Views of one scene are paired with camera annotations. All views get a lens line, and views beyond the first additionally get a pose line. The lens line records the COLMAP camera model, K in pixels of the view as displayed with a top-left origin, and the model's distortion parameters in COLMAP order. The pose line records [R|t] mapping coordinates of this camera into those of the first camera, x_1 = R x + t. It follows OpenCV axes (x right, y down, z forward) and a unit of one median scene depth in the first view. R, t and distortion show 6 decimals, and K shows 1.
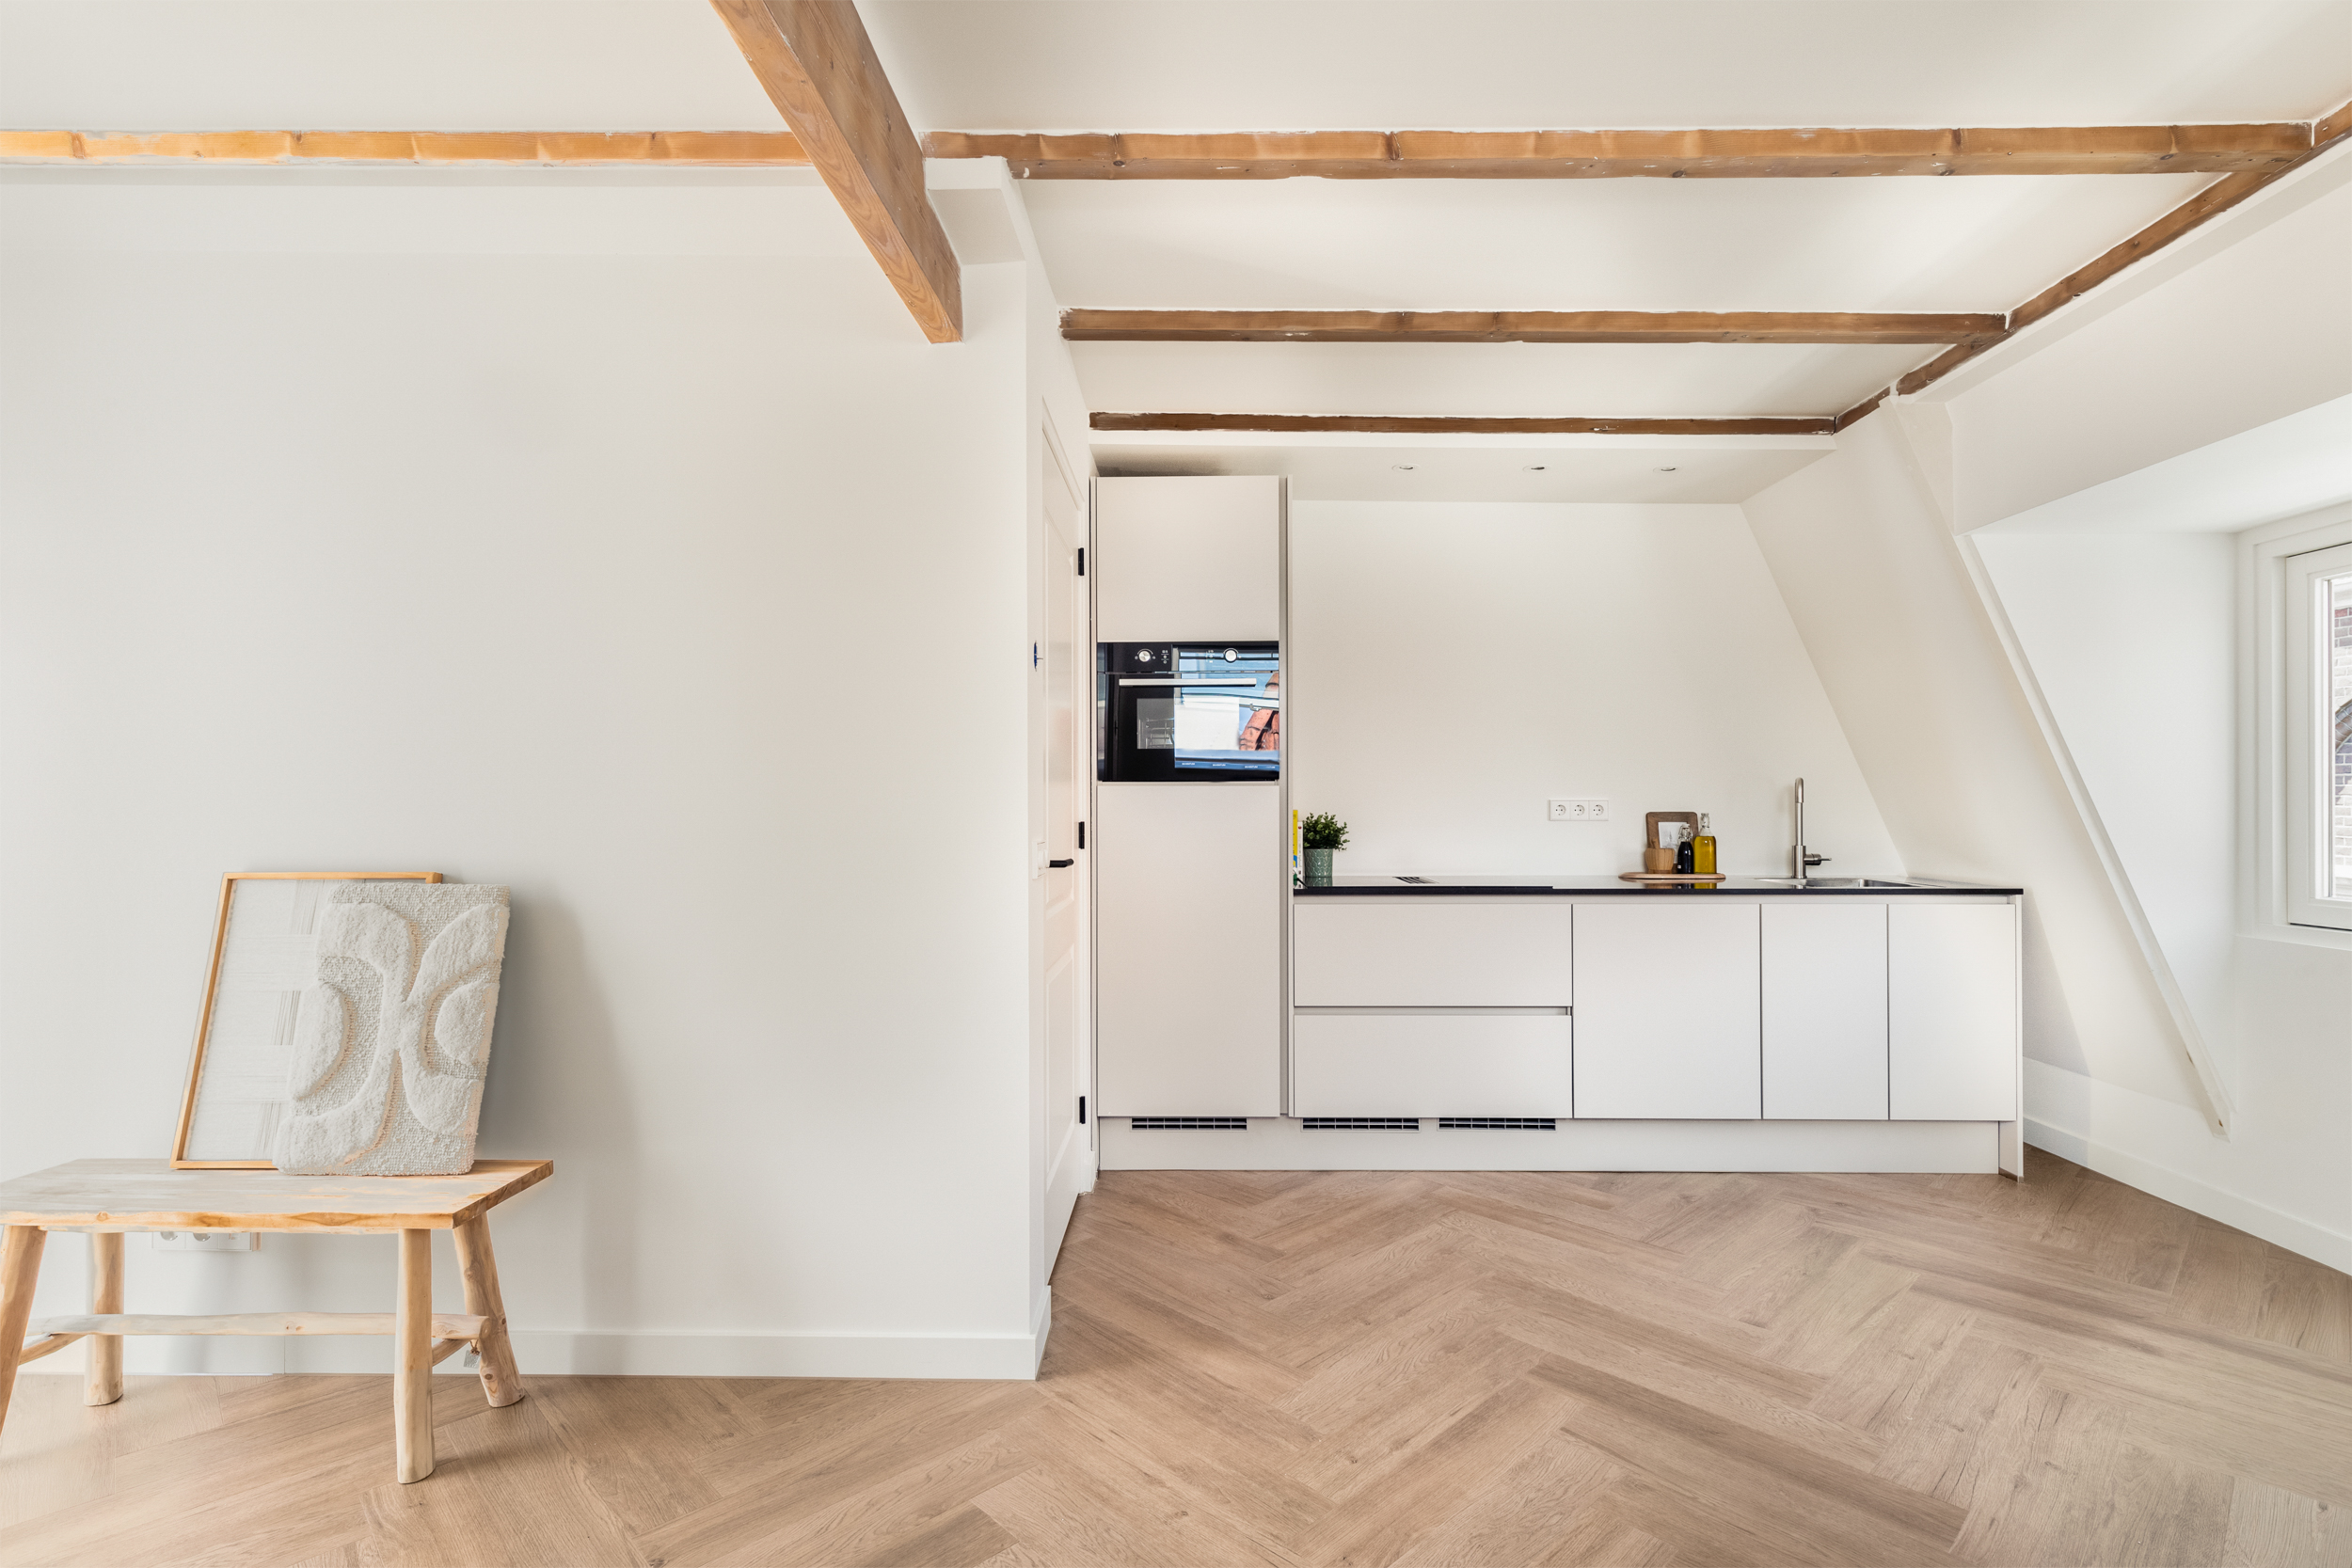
lens RADIAL K [[1119.9, 0, 1194.0], [0, 1119.9, 797.4], [0, 0, 1]] dist [0.006022, -0.001051]
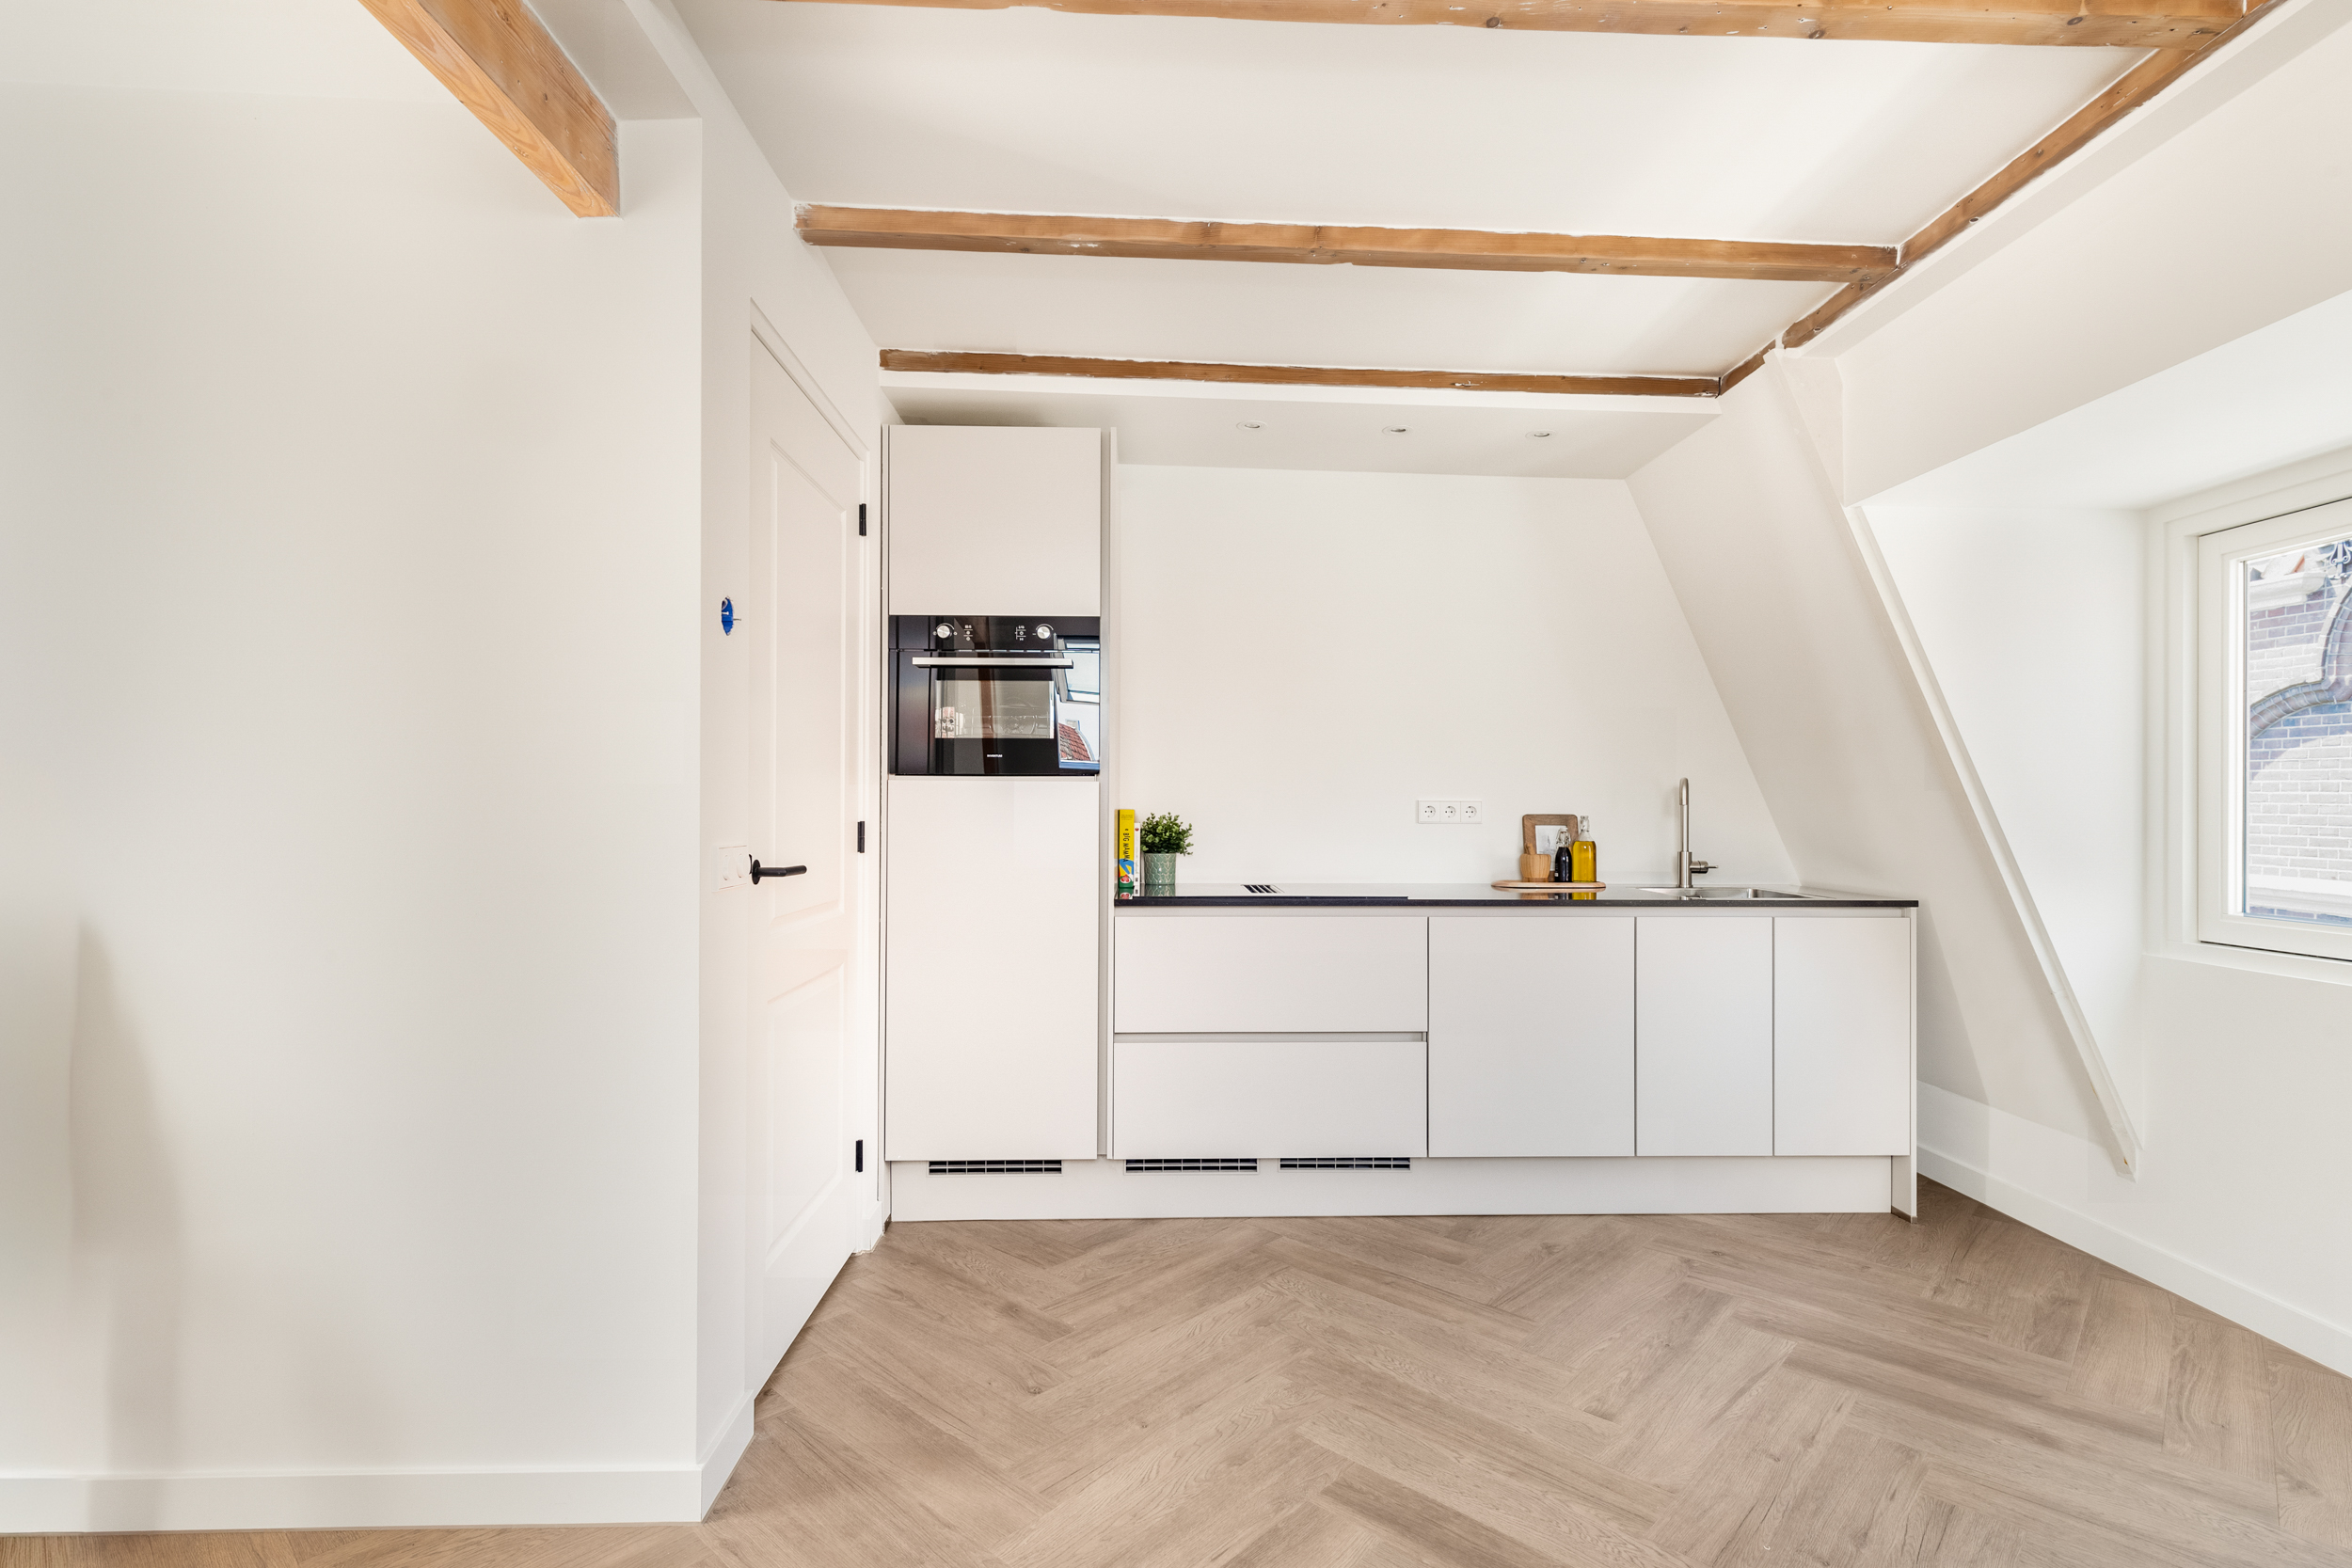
lens RADIAL K [[1119.9, 0, 1187.2], [0, 1119.9, 797.9], [0, 0, 1]] dist [0.006022, -0.001051]
pose [[0.998887, 0.006417, 0.046725, 0.127099], [-0.006395, 0.999979, -0.000627, 0.002938], [-0.046728, 0.000328, 0.998908, 0.146231]]
